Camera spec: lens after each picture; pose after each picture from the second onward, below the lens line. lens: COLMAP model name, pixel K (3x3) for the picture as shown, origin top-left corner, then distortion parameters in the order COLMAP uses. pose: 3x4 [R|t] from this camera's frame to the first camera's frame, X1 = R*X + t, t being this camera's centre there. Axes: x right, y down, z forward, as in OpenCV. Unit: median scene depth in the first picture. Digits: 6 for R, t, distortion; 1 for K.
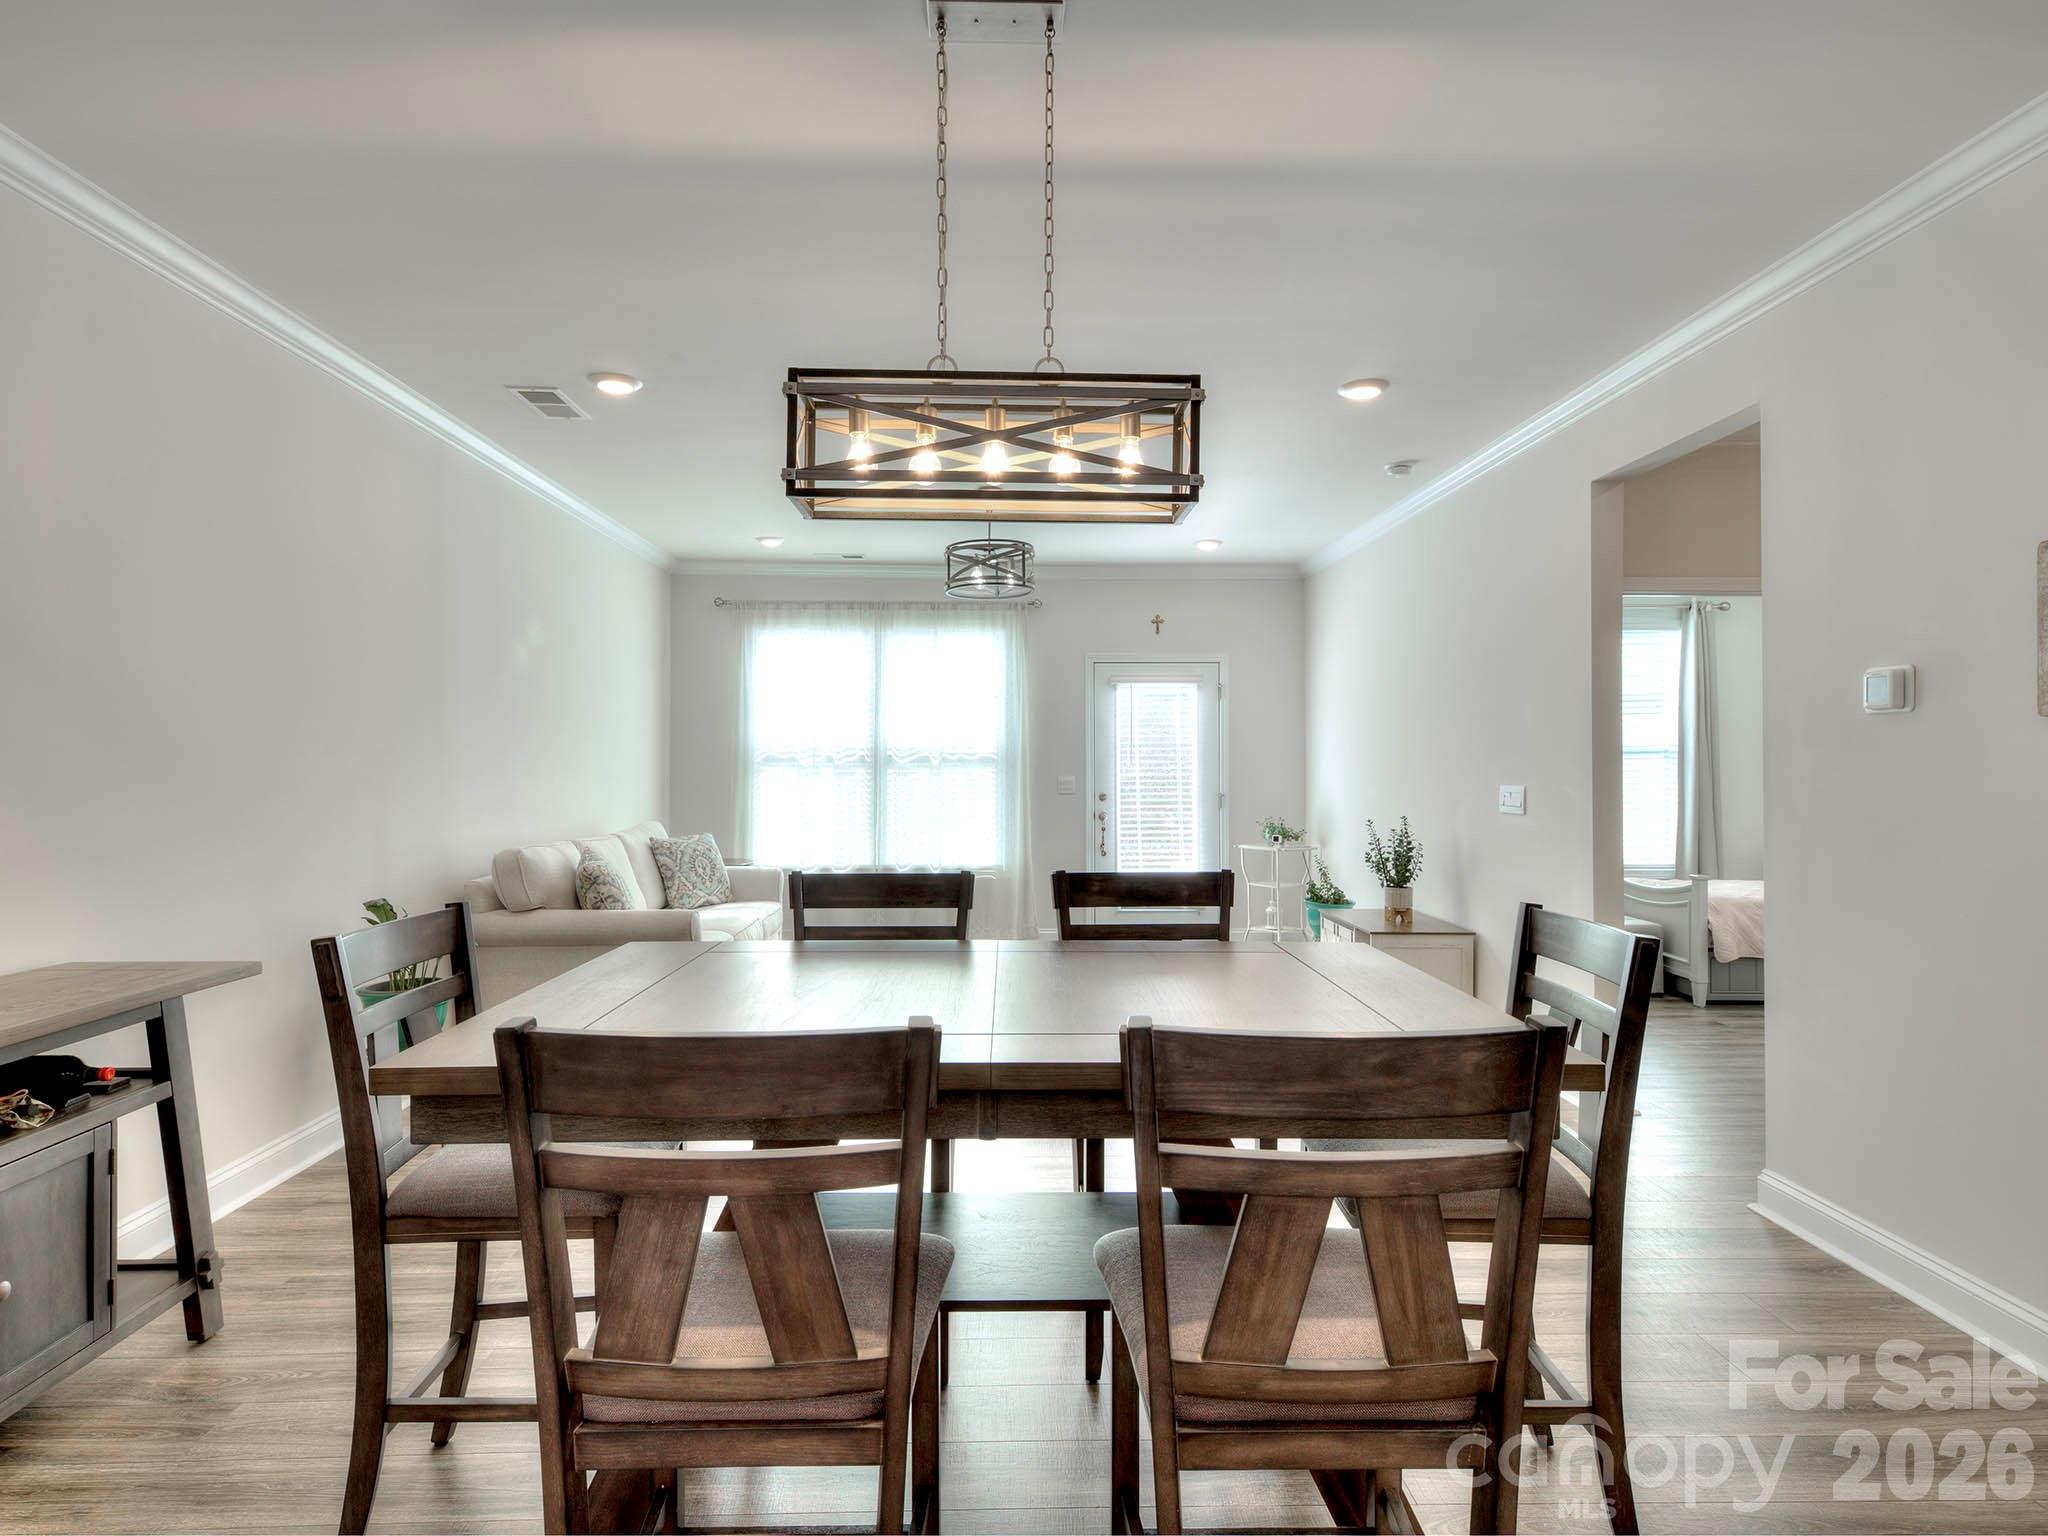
lens RADIAL K [[1084.3, 0, 1019.6], [0, 1084.3, 761.4], [0, 0, 1]] dist [0.008603, -0.000530]
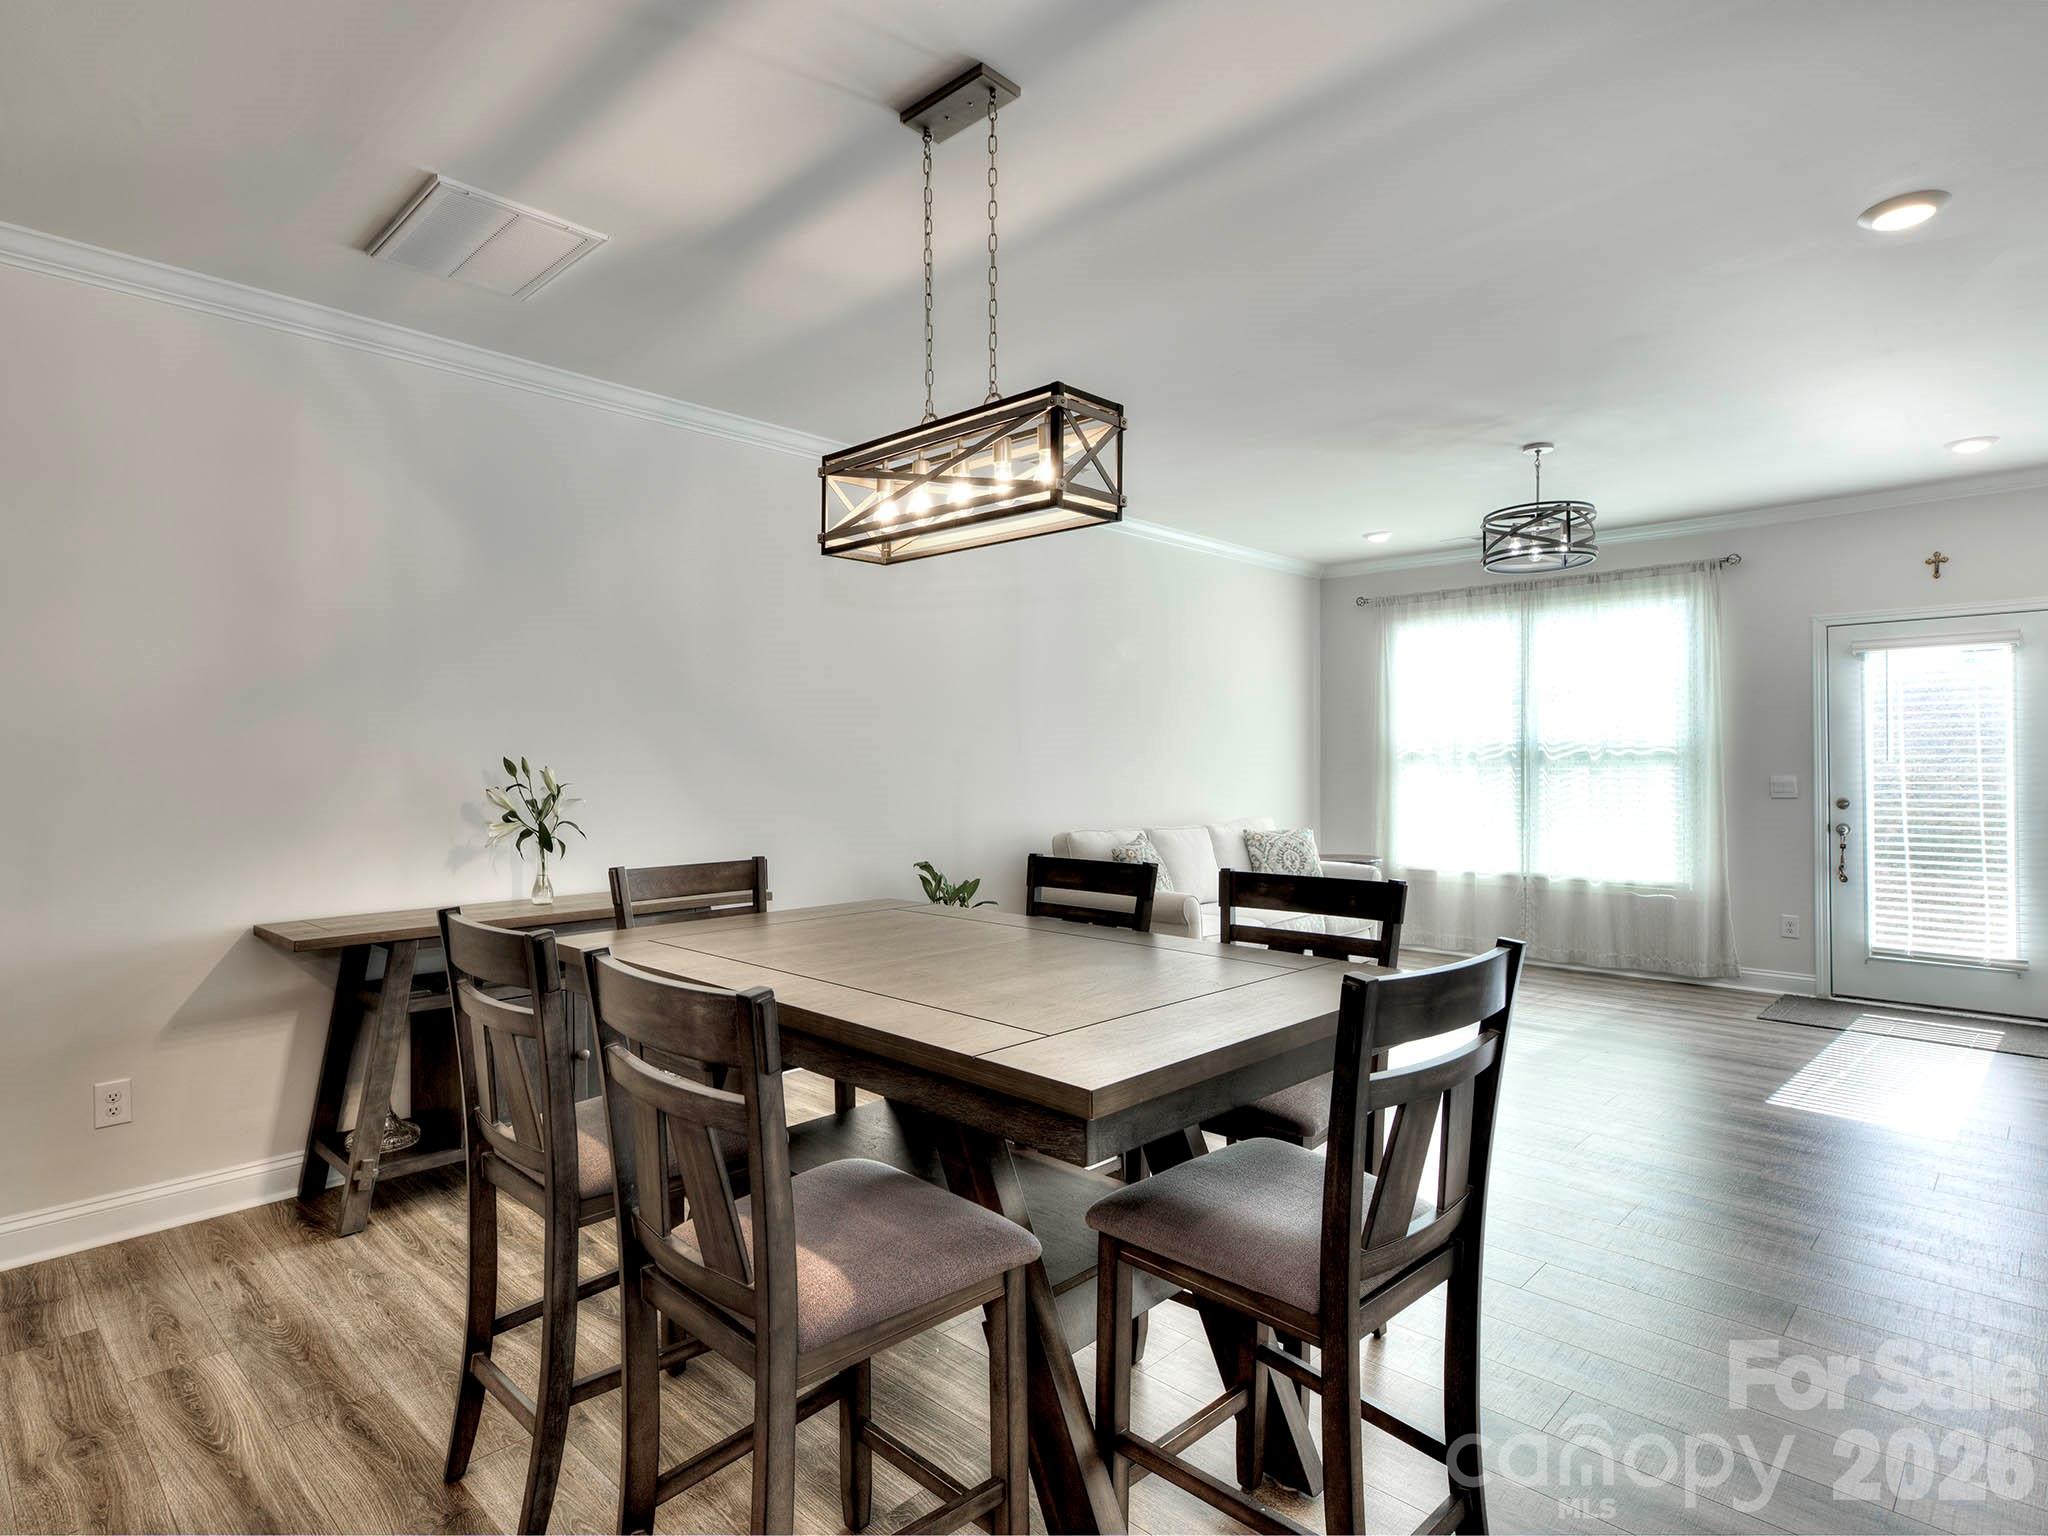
lens RADIAL K [[1084.3, 0, 1019.6], [0, 1084.3, 761.4], [0, 0, 1]] dist [0.008603, -0.000530]
pose [[0.706437, -0.003842, -0.707765, 0.261186], [0.004843, 0.999988, -0.000595, 0.001430], [0.707759, -0.003008, 0.706447, 0.074294]]
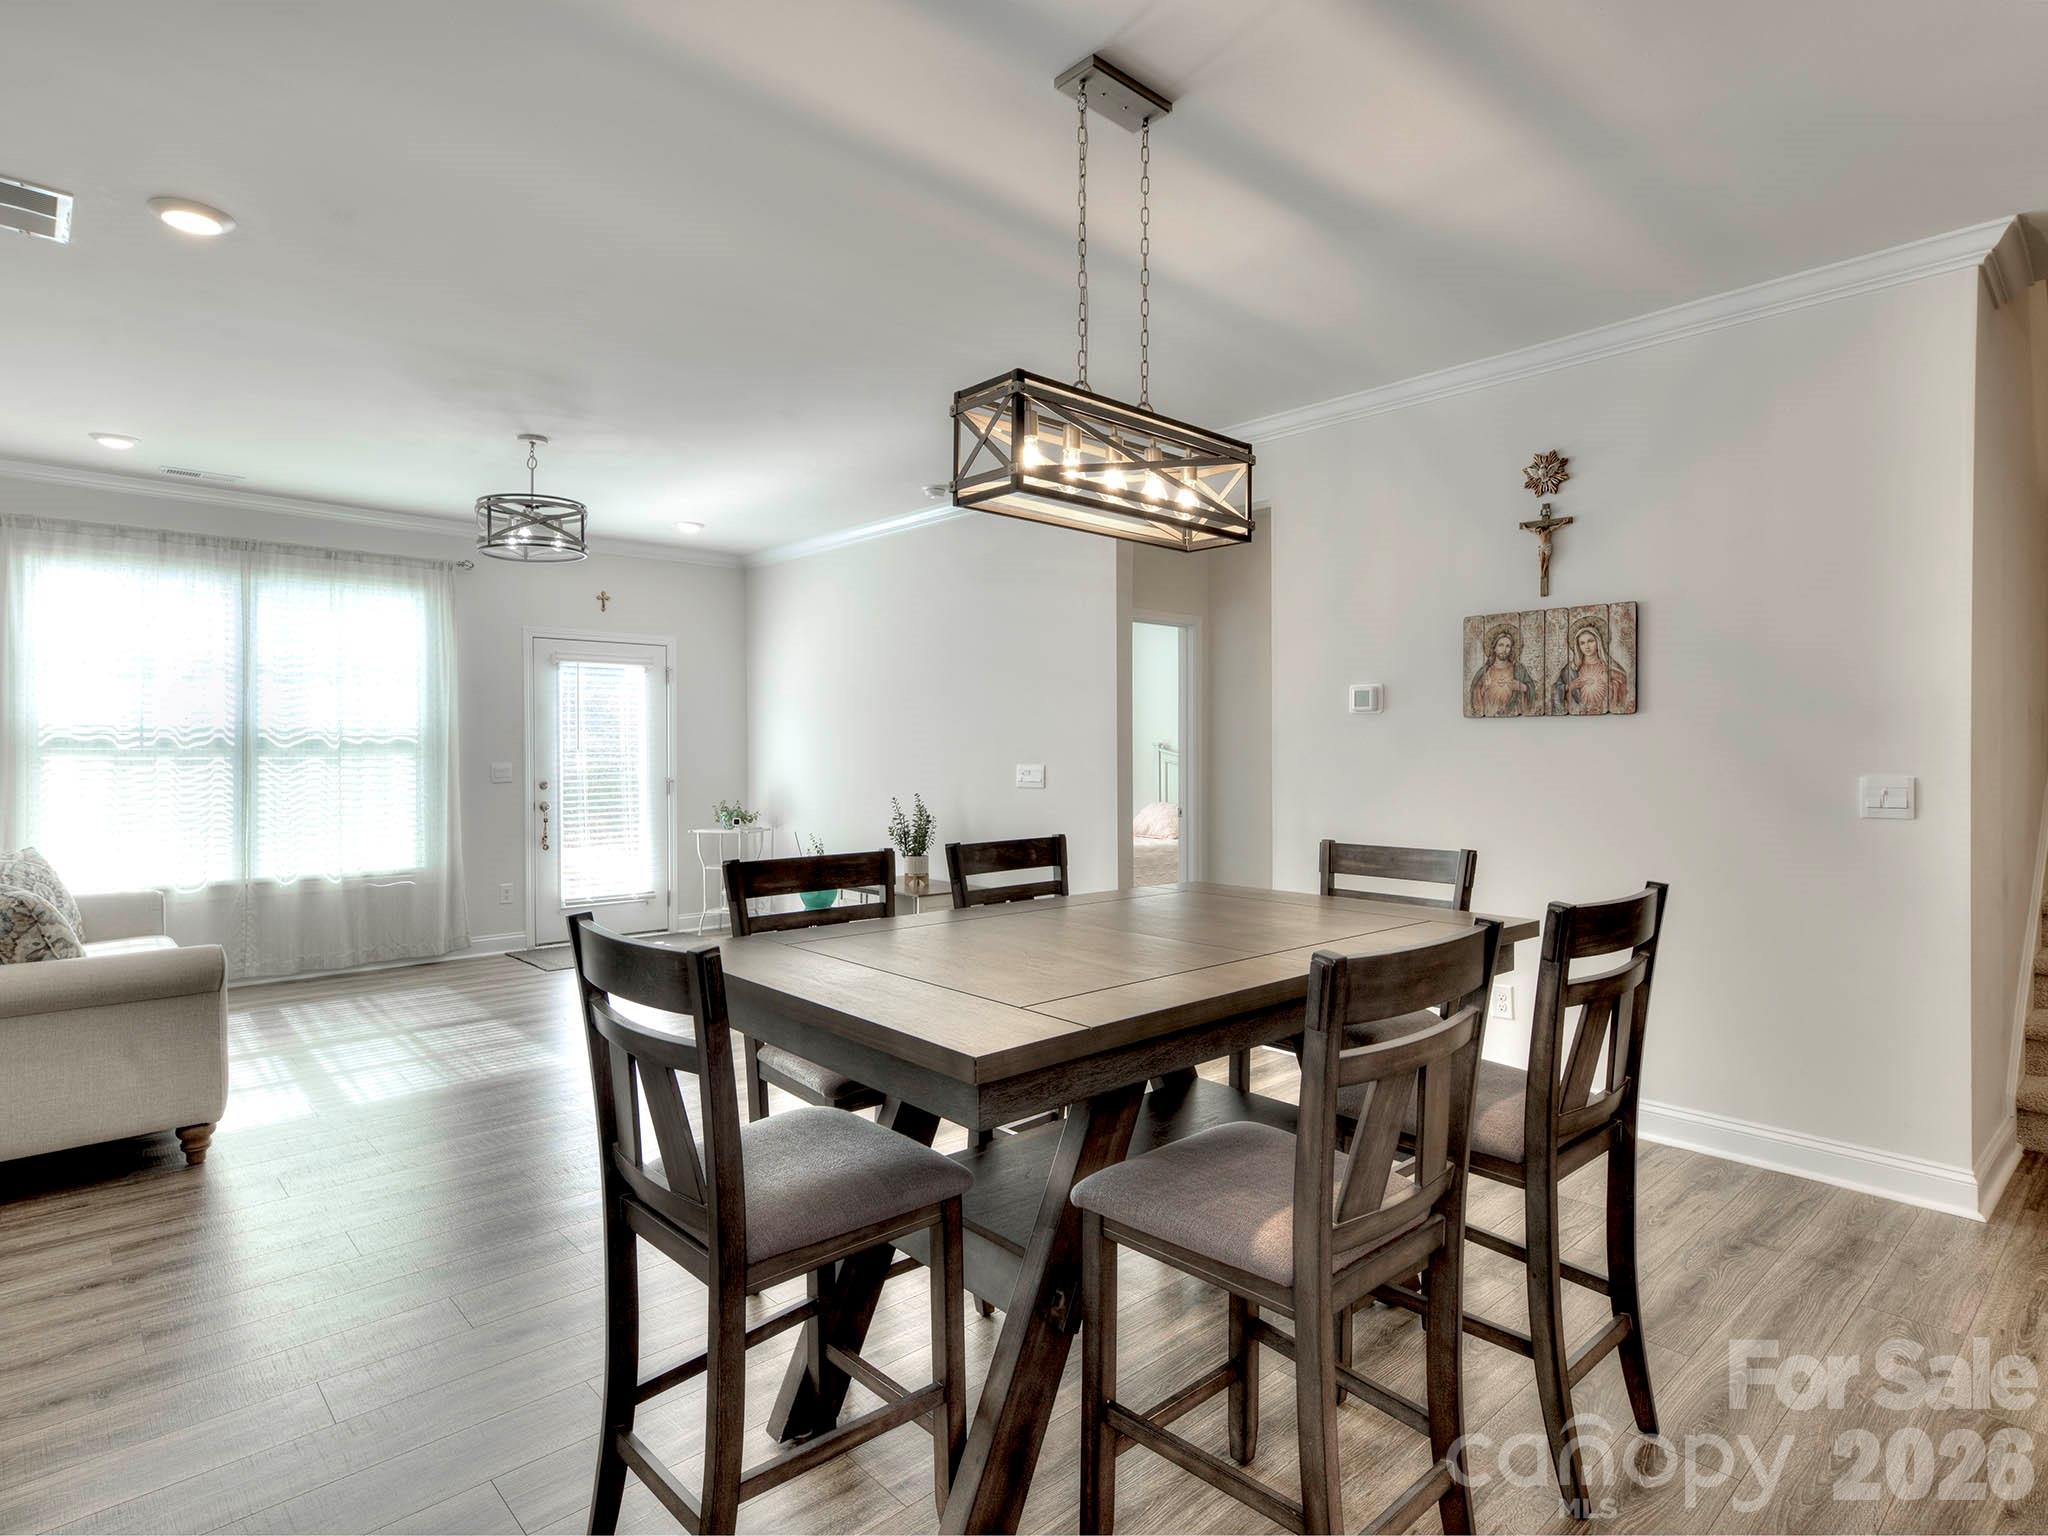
lens RADIAL K [[1084.3, 0, 1019.6], [0, 1084.3, 761.4], [0, 0, 1]] dist [0.008603, -0.000530]
pose [[0.757868, -0.008600, 0.652351, -0.270447], [0.000808, 0.999925, 0.012243, 0.002299], [-0.652407, -0.008752, 0.757818, 0.057900]]
